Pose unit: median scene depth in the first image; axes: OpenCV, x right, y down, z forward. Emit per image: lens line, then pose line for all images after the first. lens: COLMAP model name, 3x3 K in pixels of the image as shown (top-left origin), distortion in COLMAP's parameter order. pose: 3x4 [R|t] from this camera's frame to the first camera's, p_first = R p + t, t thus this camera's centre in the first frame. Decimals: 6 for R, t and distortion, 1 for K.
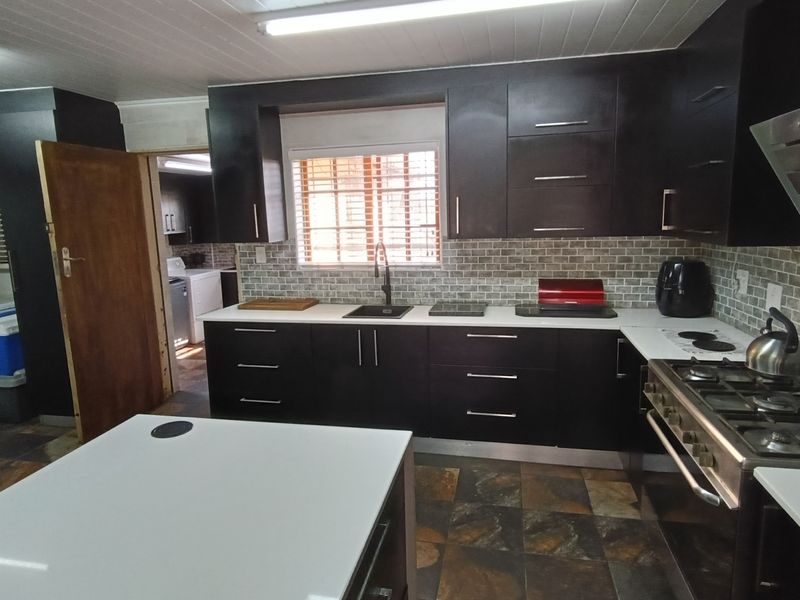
lens RADIAL K [[504.4, 0, 403.3], [0, 504.4, 299.2], [0, 0, 1]] dist [-0.010726, -0.000240]
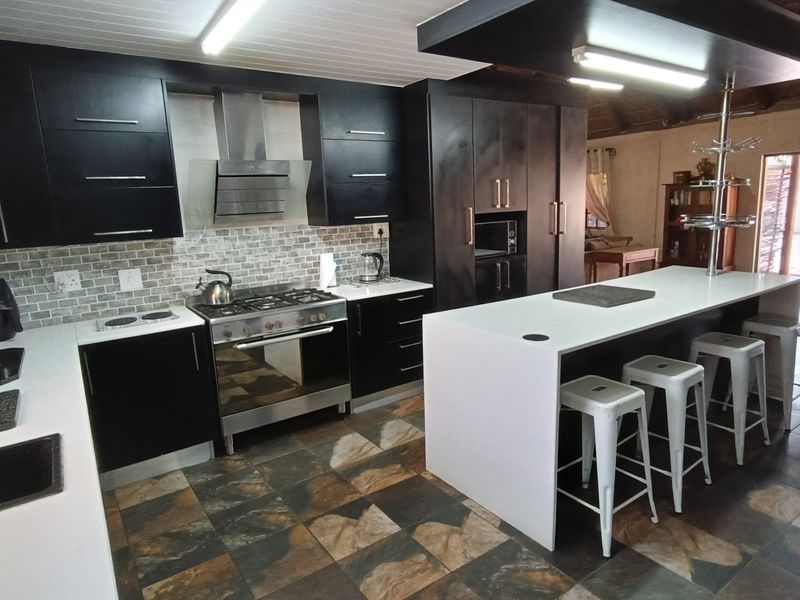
lens RADIAL K [[504.4, 0, 401.9], [0, 504.4, 298.1], [0, 0, 1]] dist [-0.010726, -0.000240]
pose [[-0.727247, -0.092429, 0.680124, -0.704875], [0.155990, 0.942706, 0.294912, -0.229969], [-0.668415, 0.320566, -0.671162, 1.328573]]
